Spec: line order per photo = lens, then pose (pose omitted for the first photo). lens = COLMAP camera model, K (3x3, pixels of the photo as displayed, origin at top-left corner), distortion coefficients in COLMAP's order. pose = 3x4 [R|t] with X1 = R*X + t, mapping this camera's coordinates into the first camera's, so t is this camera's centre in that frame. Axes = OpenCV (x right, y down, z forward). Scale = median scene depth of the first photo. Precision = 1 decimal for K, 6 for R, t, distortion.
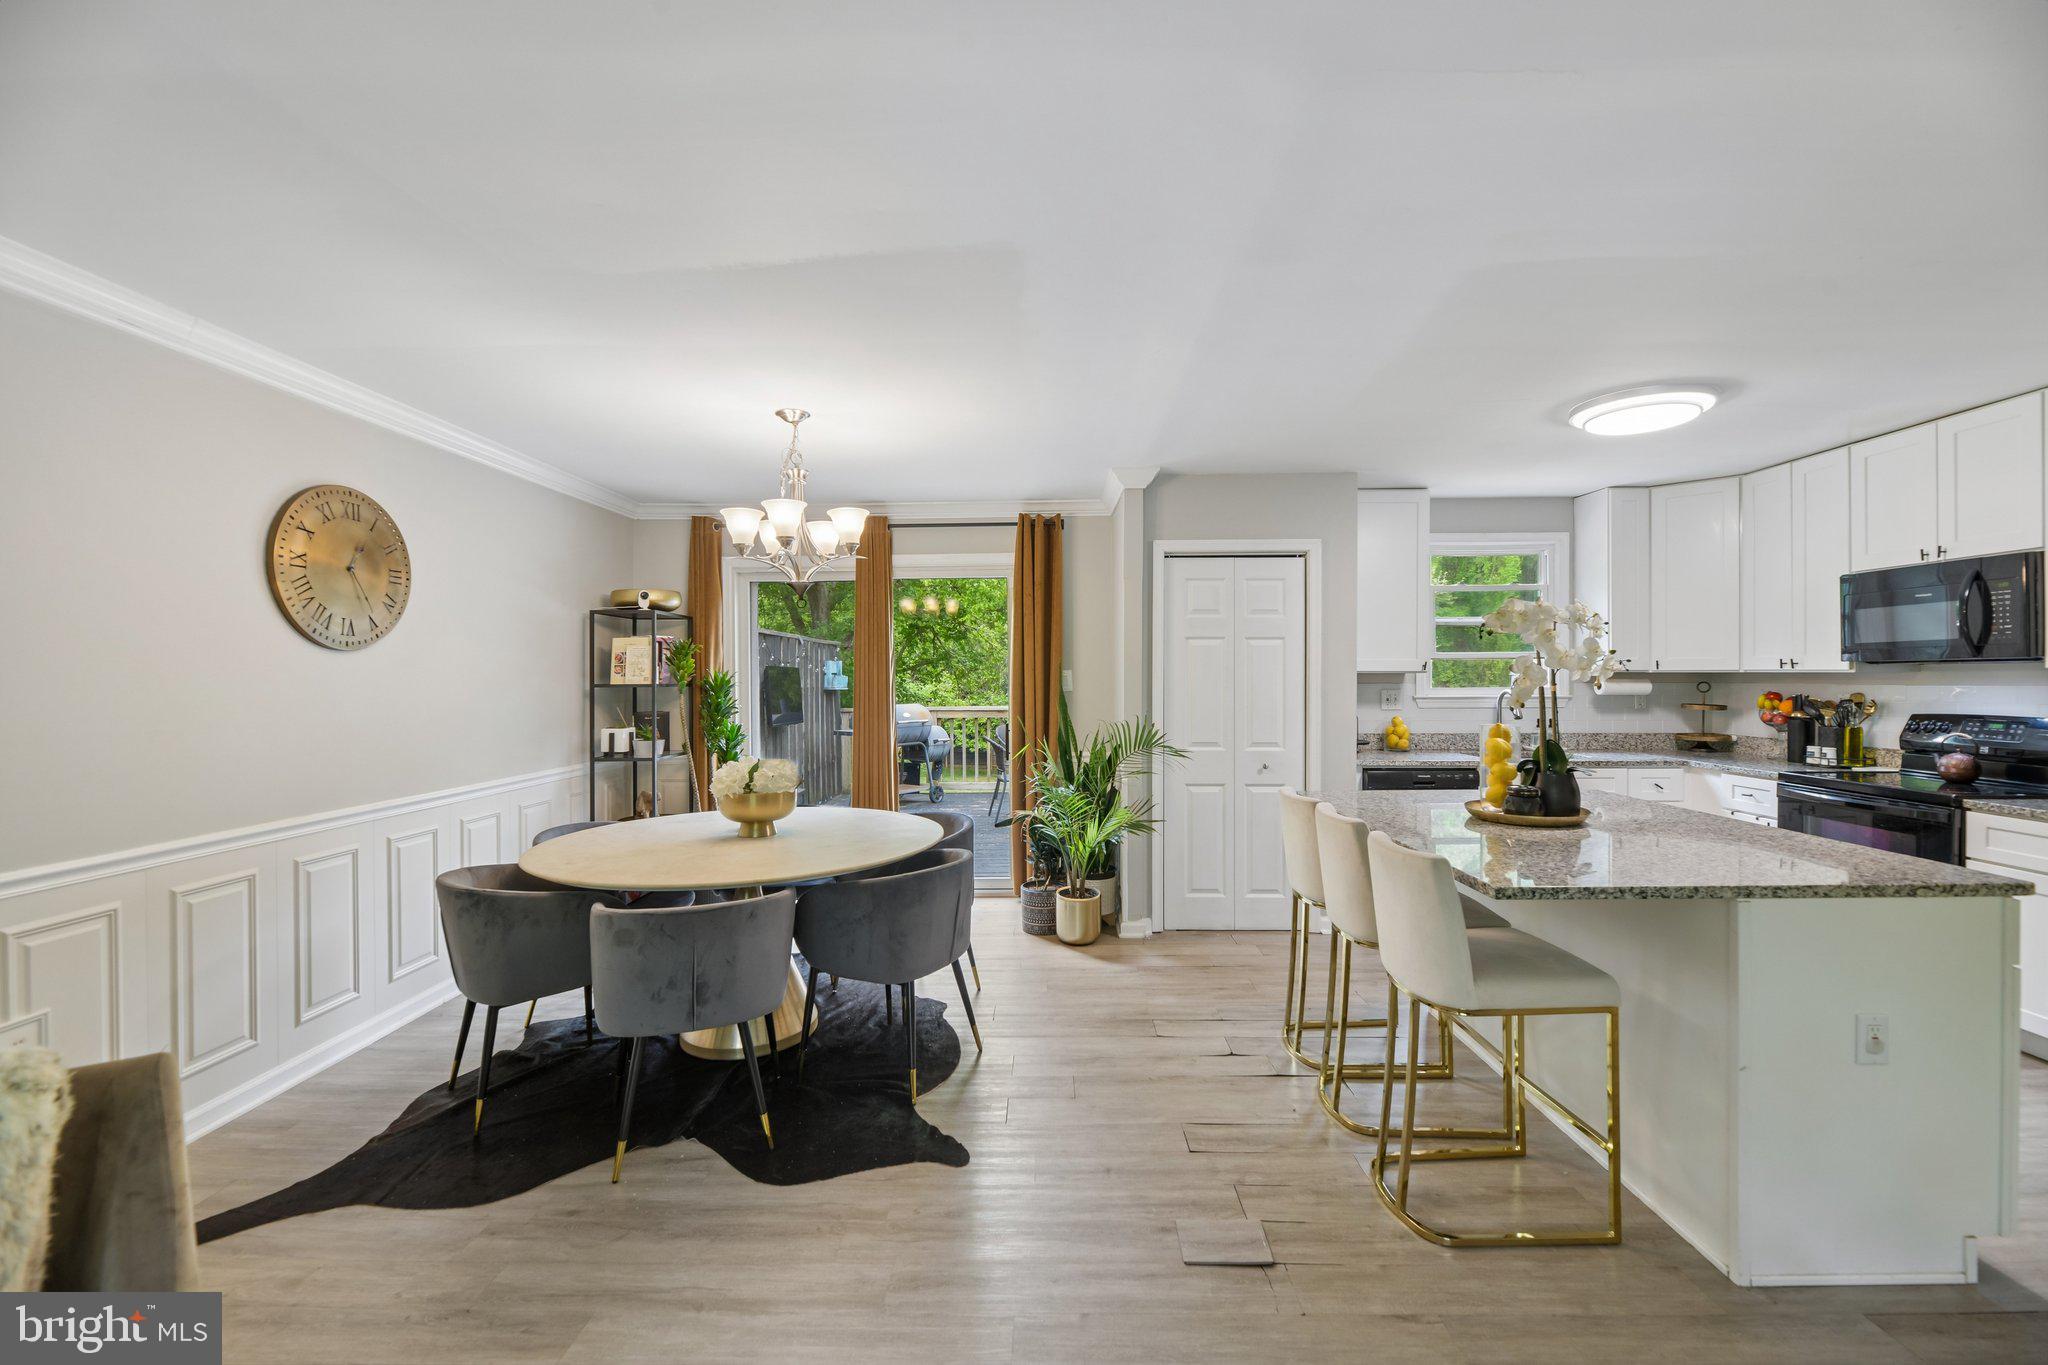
lens RADIAL K [[830.8, 0, 1024.9], [0, 830.8, 685.0], [0, 0, 1]] dist [-0.002663, -0.001579]
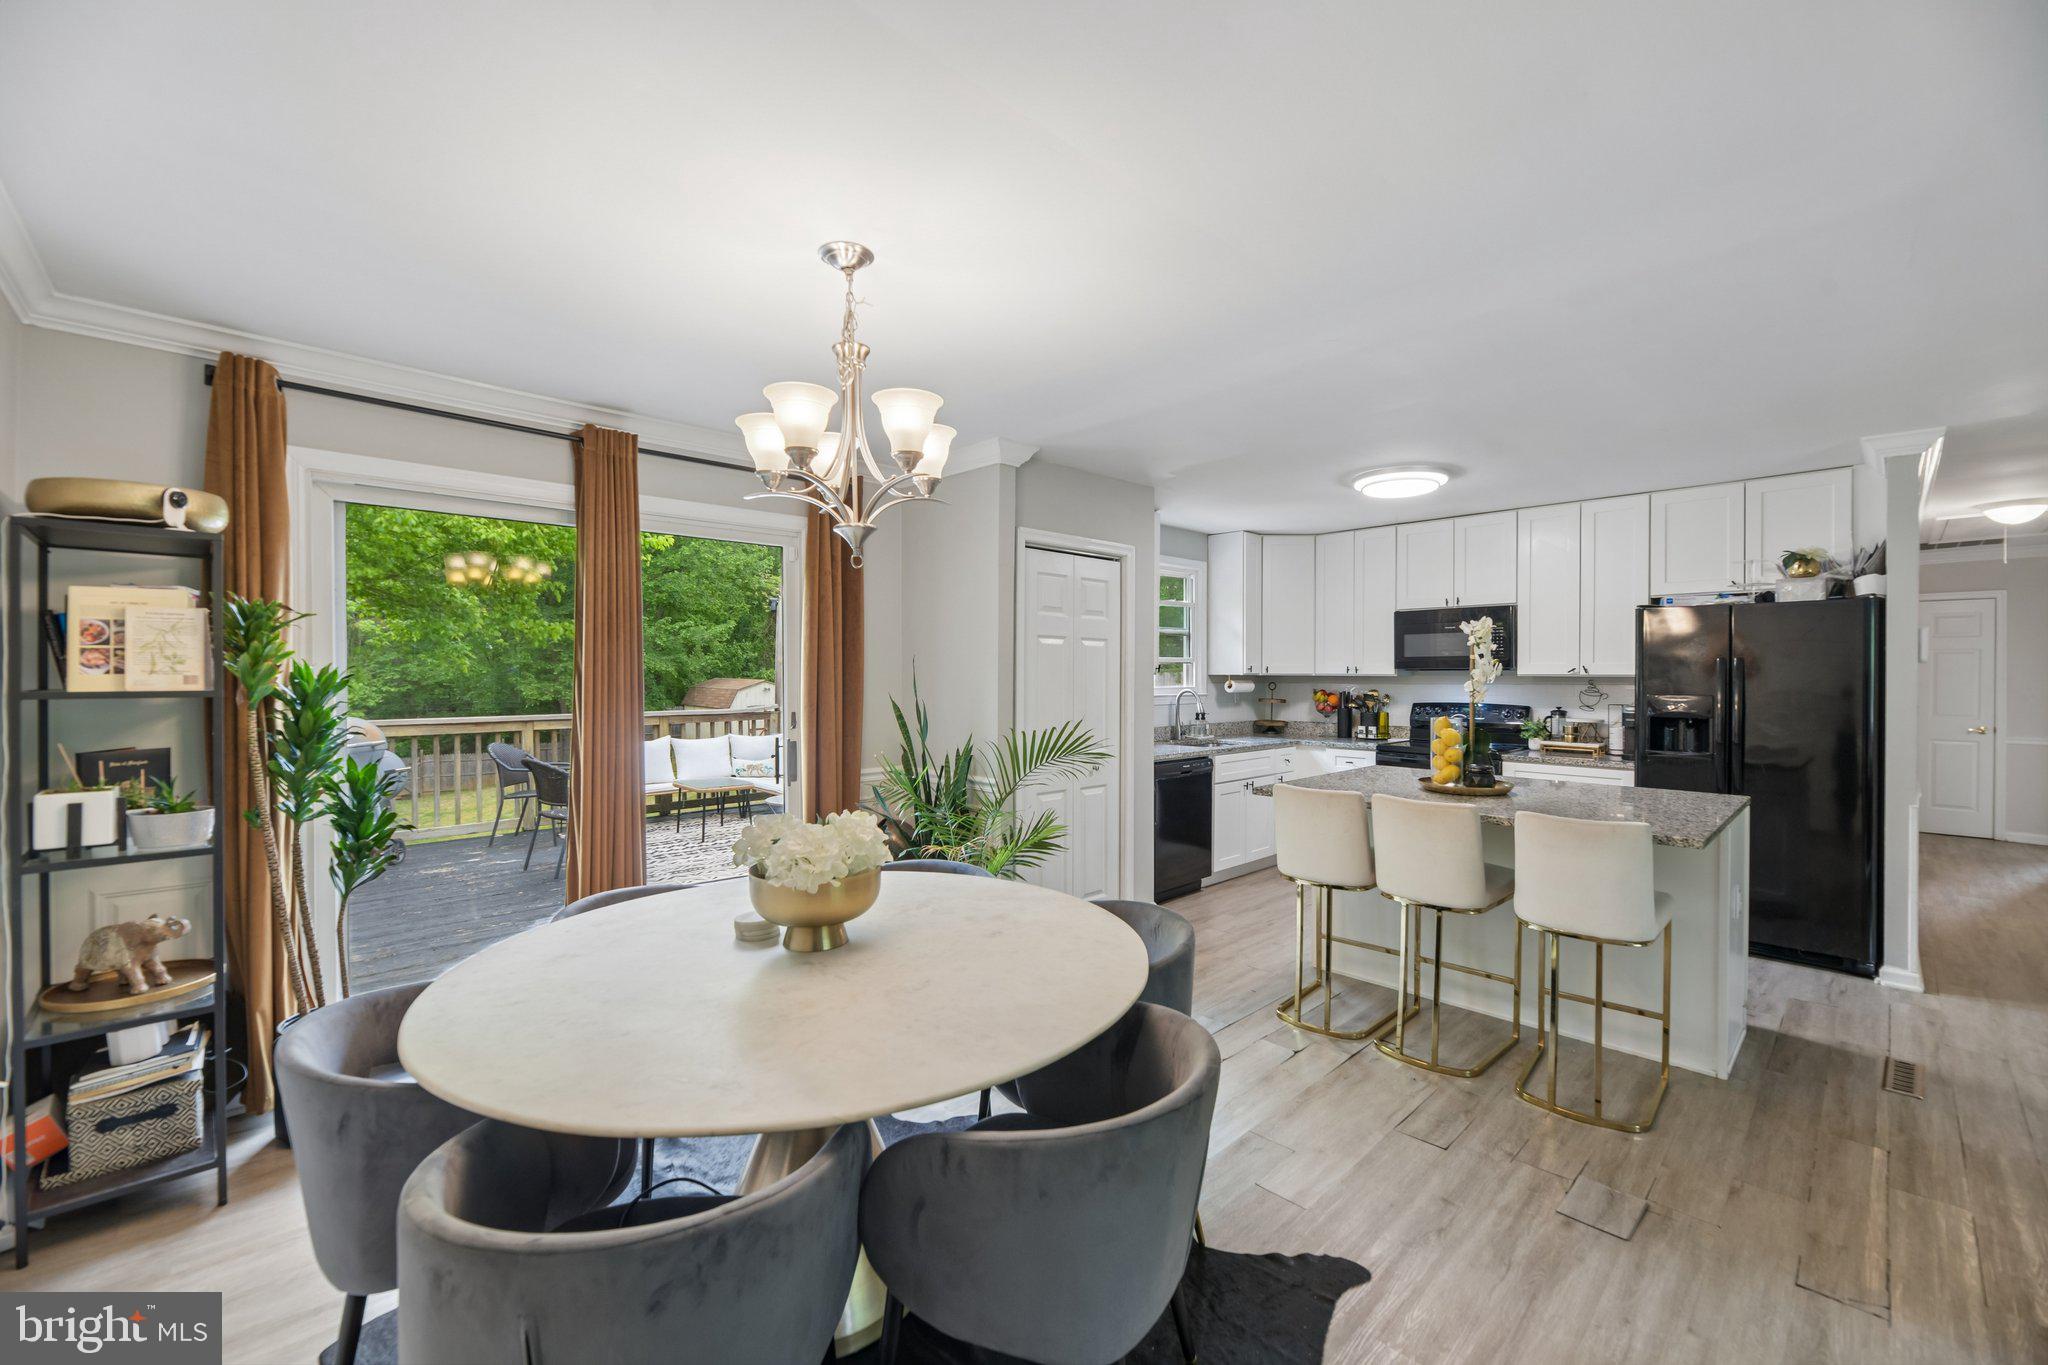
lens RADIAL K [[830.8, 0, 1035.8], [0, 830.8, 682.3], [0, 0, 1]] dist [-0.002663, -0.001579]
pose [[0.700373, -0.001683, 0.713775, -0.483191], [0.004264, 0.999989, -0.001827, -0.003292], [-0.713764, 0.004323, 0.700373, 0.360045]]
